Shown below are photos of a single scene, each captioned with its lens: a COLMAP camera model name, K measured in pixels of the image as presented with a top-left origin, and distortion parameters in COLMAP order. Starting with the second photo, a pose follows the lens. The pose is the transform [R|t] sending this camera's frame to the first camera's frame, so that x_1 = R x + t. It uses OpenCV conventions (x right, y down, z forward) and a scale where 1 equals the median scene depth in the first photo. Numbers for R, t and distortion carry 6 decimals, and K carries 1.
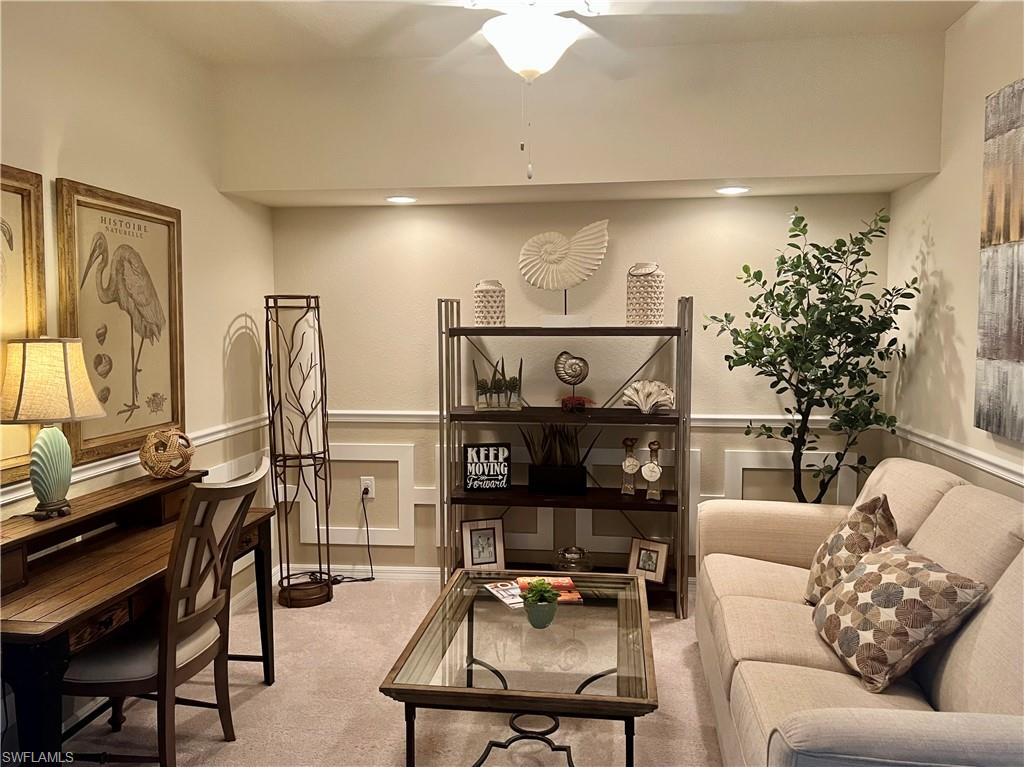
lens RADIAL K [[808.1, 0, 501.5], [0, 808.1, 387.4], [0, 0, 1]] dist [0.066329, -0.110423]
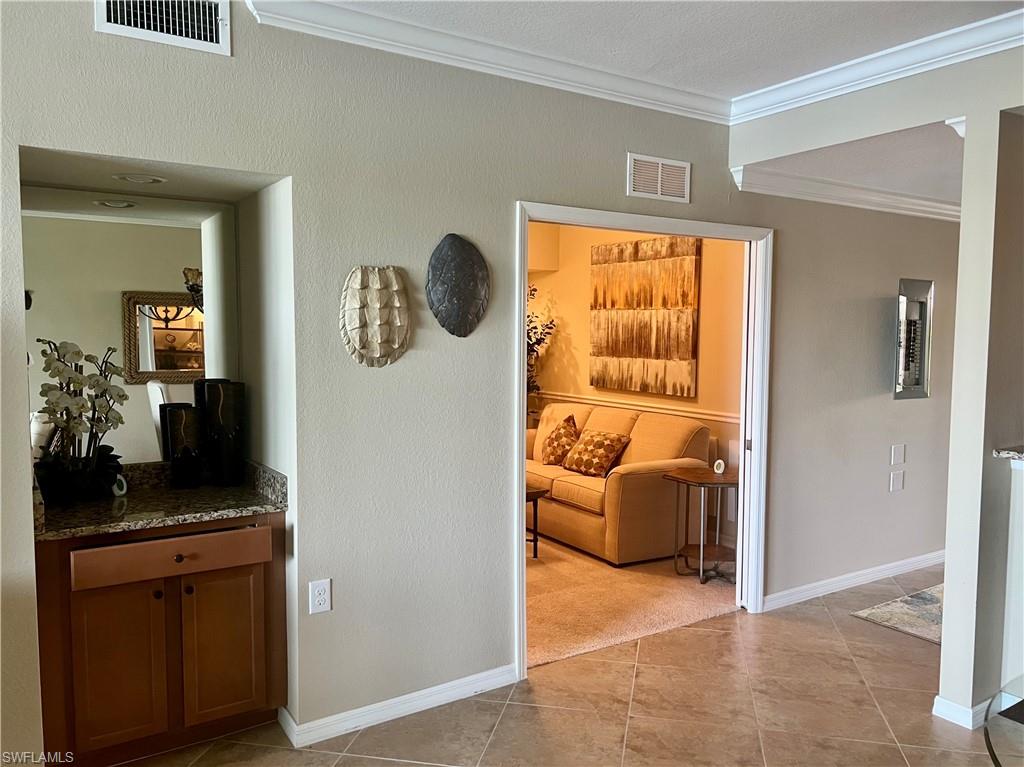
lens RADIAL K [[808.1, 0, 501.5], [0, 808.1, 387.4], [0, 0, 1]] dist [0.066329, -0.110423]
pose [[0.750654, -0.035017, 0.659767, -0.854345], [0.041275, 0.999129, 0.006067, 0.022940], [-0.659405, 0.022678, 0.751446, -0.441193]]
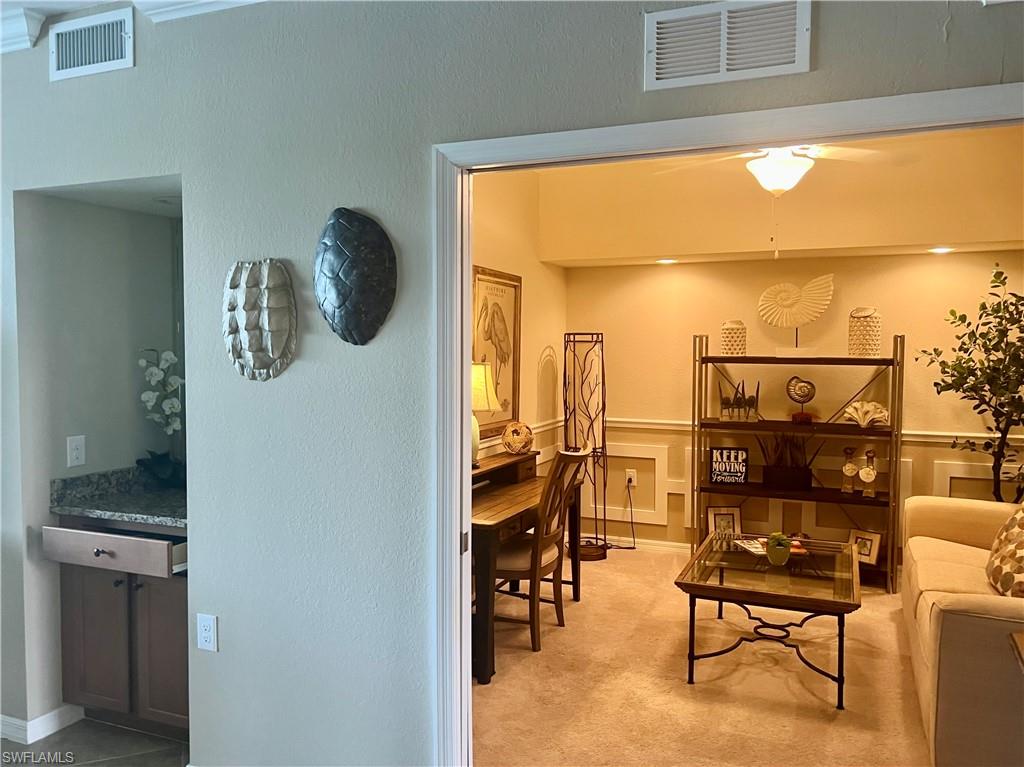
lens RADIAL K [[808.1, 0, 501.5], [0, 808.1, 387.4], [0, 0, 1]] dist [0.066329, -0.110423]
pose [[0.967123, 0.021828, -0.253371, -0.044830], [-0.029601, 0.999200, -0.026906, 0.020926], [0.252581, 0.033522, 0.966995, -0.360580]]
